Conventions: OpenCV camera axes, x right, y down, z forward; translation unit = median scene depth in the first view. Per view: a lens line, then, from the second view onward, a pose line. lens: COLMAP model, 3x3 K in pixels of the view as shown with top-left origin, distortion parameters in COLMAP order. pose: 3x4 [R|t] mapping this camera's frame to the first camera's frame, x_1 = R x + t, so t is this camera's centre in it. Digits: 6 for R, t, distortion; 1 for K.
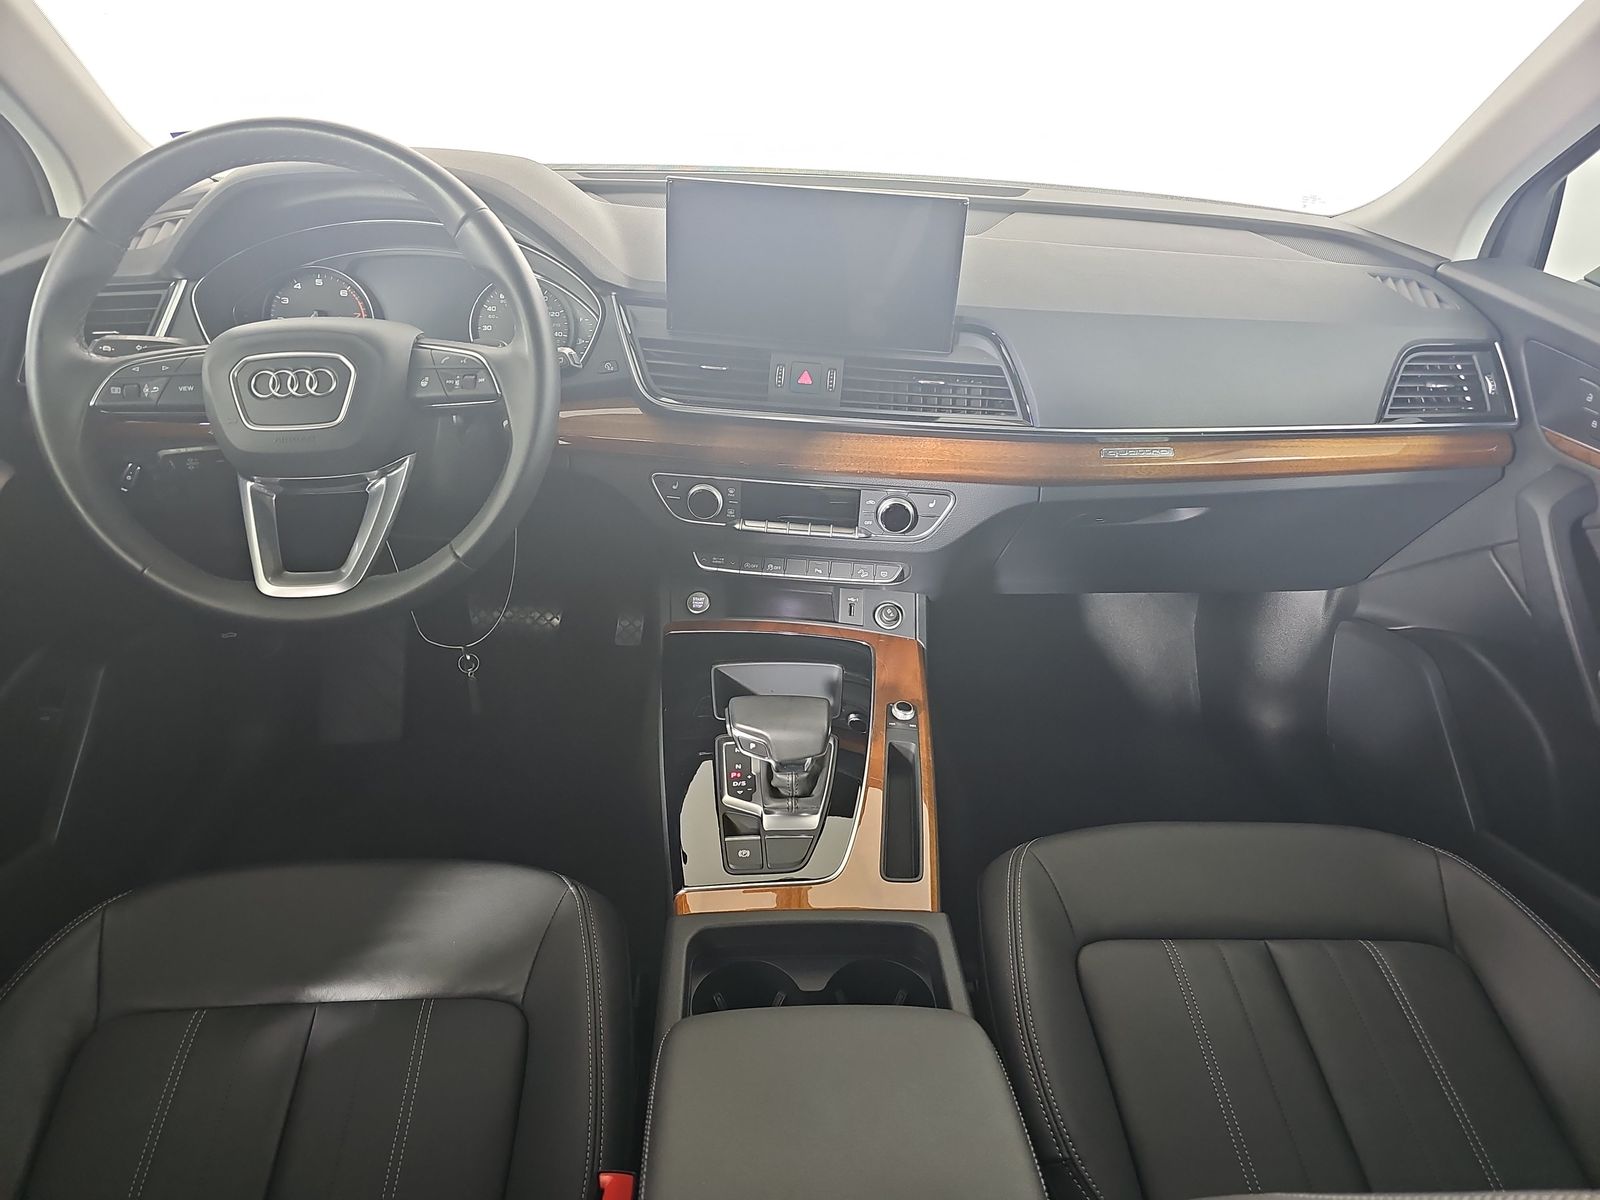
lens RADIAL K [[971.9, 0, 800.0], [0, 971.9, 600.0], [0, 0, 1]] dist [0.002970, -0.020854]
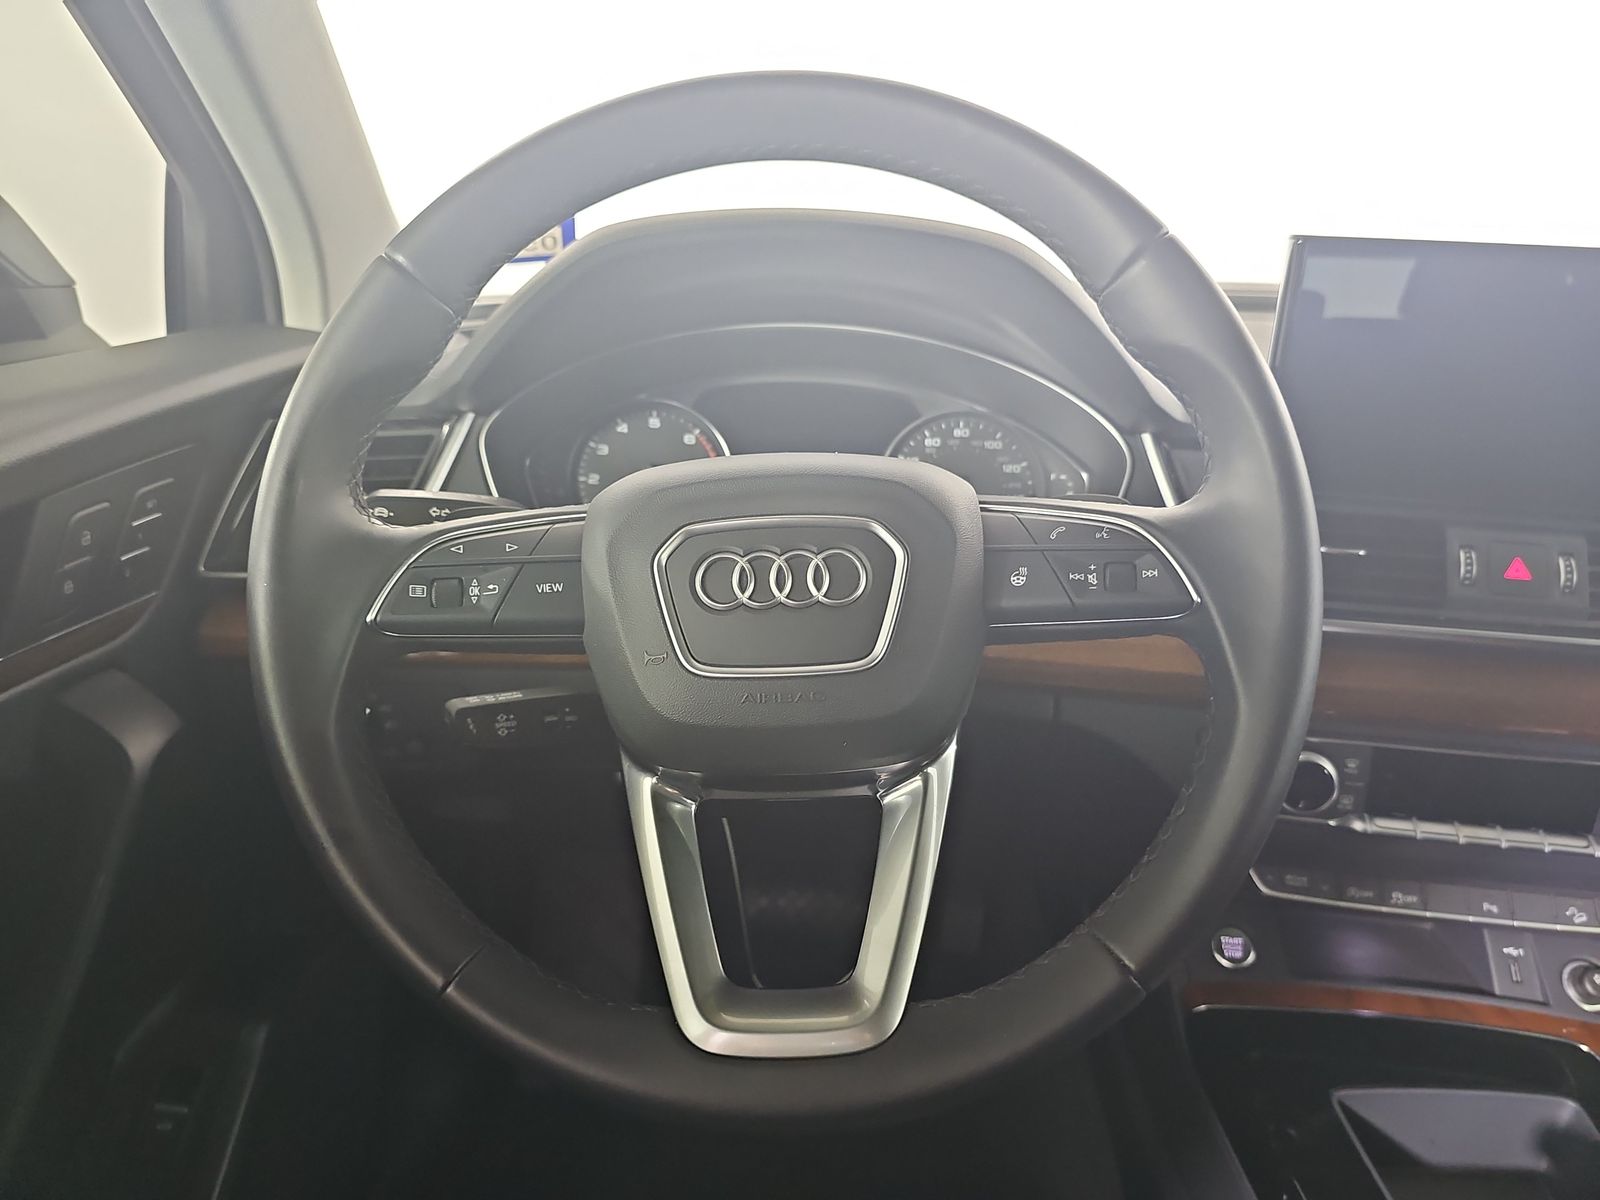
lens RADIAL K [[1039.0, 0, 800.0], [0, 1039.0, 600.0], [0, 0, 1]] dist [0.004990, -0.012124]
pose [[0.994102, 0.004645, -0.108353, -0.438364], [-0.025320, 0.981412, -0.190234, -0.112102], [0.105455, 0.191856, 0.975741, 0.486606]]
